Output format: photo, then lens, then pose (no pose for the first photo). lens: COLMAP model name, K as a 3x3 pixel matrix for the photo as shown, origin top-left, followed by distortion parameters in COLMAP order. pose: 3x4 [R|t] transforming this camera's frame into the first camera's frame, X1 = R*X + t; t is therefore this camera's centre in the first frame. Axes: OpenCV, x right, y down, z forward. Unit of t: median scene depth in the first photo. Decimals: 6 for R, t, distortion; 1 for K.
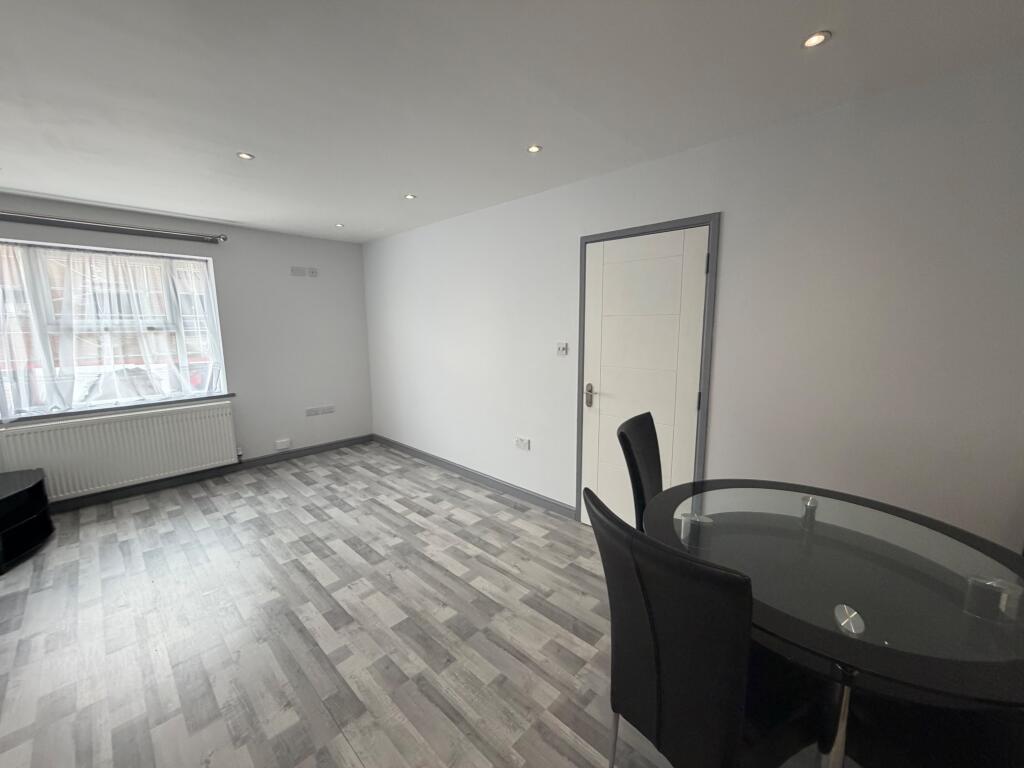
lens RADIAL K [[407.8, 0, 510.7], [0, 407.8, 382.8], [0, 0, 1]] dist [0.001614, -0.000483]
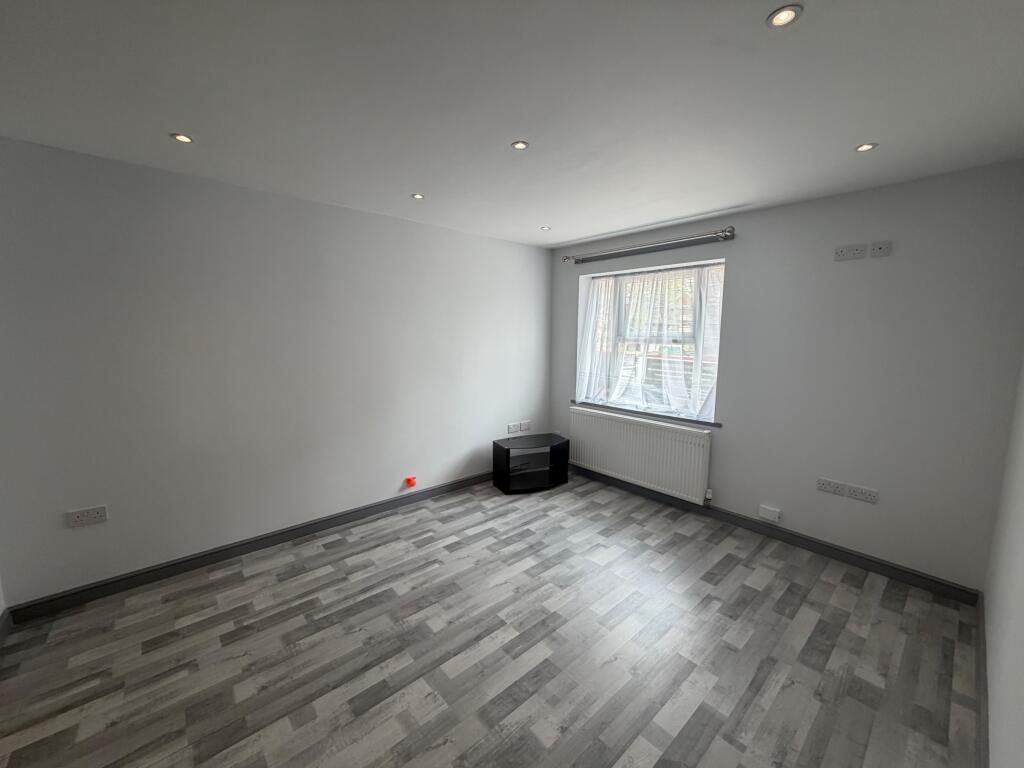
lens RADIAL K [[407.8, 0, 507.4], [0, 407.8, 381.7], [0, 0, 1]] dist [0.001614, -0.000483]
pose [[-0.091506, 0.130801, -0.987177, 0.202618], [-0.148291, 0.978492, 0.143396, -0.149880], [0.984701, 0.159511, -0.070142, 0.865597]]
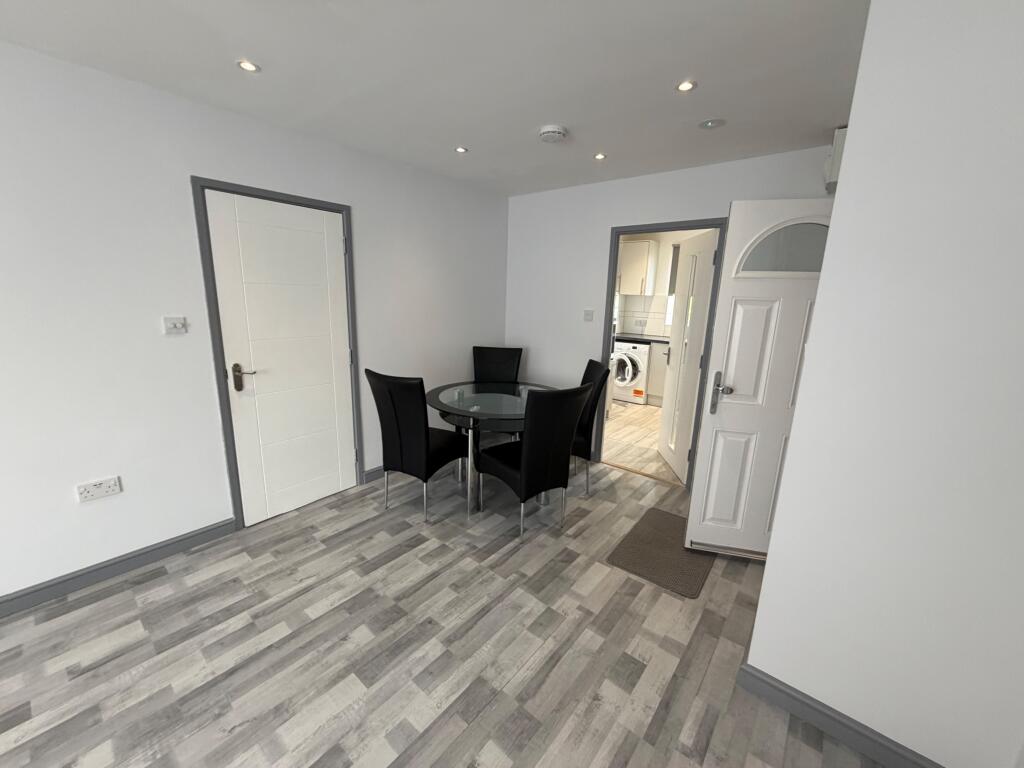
lens RADIAL K [[407.8, 0, 508.1], [0, 407.8, 379.1], [0, 0, 1]] dist [0.001614, -0.000483]
pose [[-0.065861, -0.205372, 0.976465, -0.653700], [0.113394, 0.970710, 0.211810, -0.079996], [-0.991365, 0.124675, -0.040644, 0.468245]]
